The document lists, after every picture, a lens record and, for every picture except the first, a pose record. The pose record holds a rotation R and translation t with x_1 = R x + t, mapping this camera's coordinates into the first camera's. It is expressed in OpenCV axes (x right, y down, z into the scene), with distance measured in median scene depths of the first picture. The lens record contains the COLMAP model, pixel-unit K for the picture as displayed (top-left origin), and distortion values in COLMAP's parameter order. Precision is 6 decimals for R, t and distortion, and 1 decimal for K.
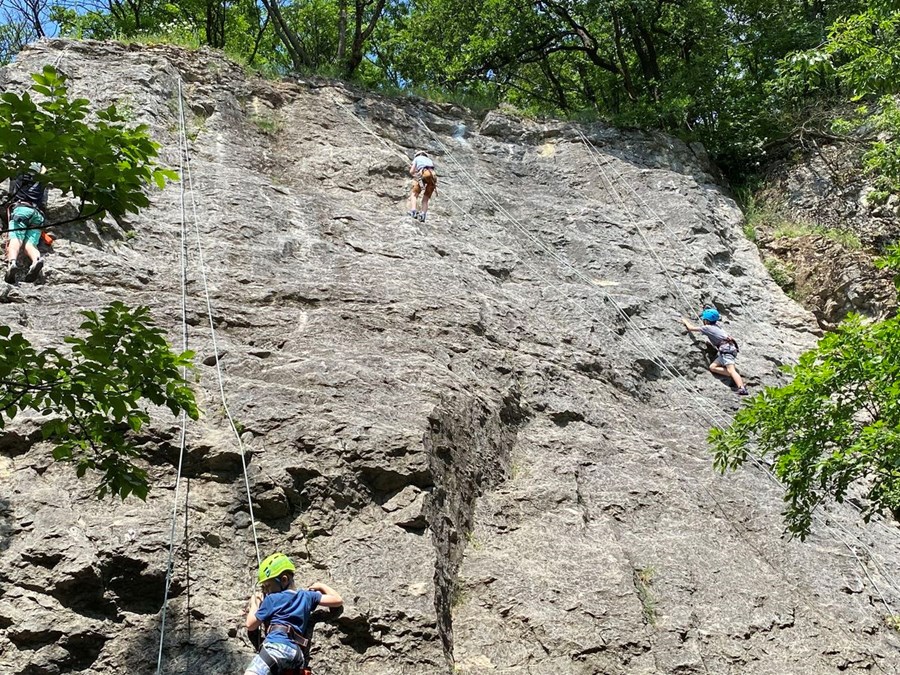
lens RADIAL K [[1004.7, 0, 435.7], [0, 1004.7, 334.5], [0, 0, 1]] dist [0.177408, -0.518183]
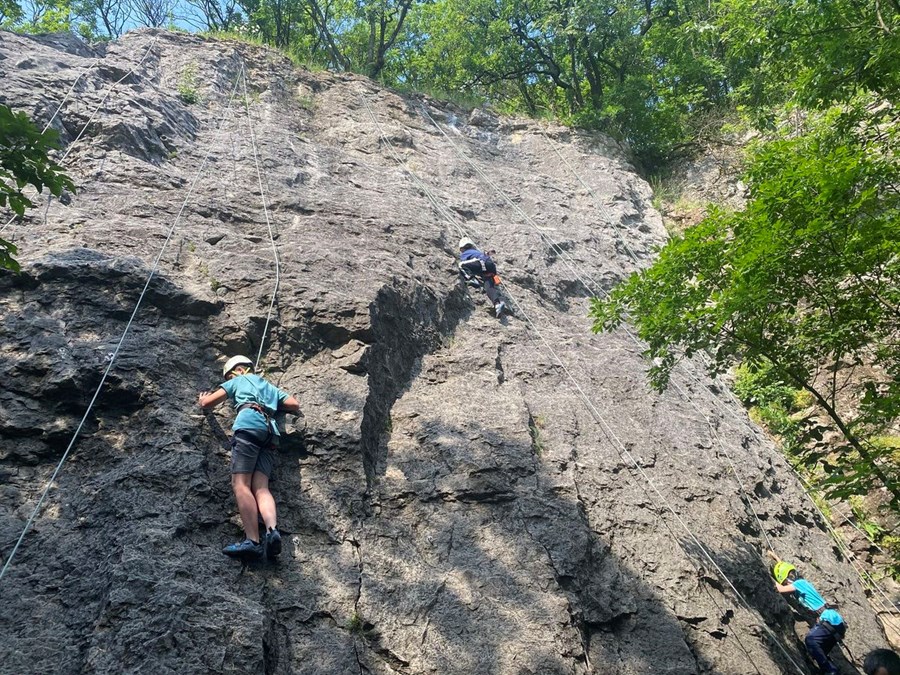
lens RADIAL K [[681.5, 0, 452.1], [0, 681.5, 334.1], [0, 0, 1]] dist [0.056696, -0.084659]
pose [[0.998710, 0.050524, 0.005059, 0.083474], [-0.050736, 0.996938, 0.059511, 0.079830], [-0.002037, -0.059691, 0.998215, 0.143341]]
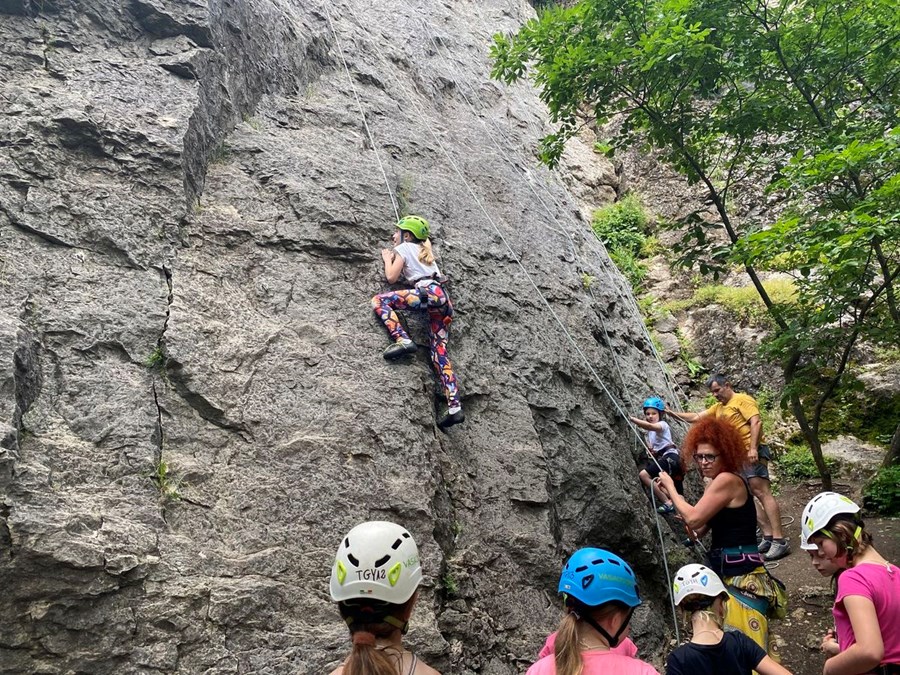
lens RADIAL K [[683.8, 0, 457.2], [0, 683.8, 326.6], [0, 0, 1]] dist [0.051834, -0.071280]
pose [[0.954060, 0.150981, 0.258794, 0.084948], [-0.210381, 0.952579, 0.219846, 0.196514], [-0.213329, -0.264191, 0.940582, 0.243572]]
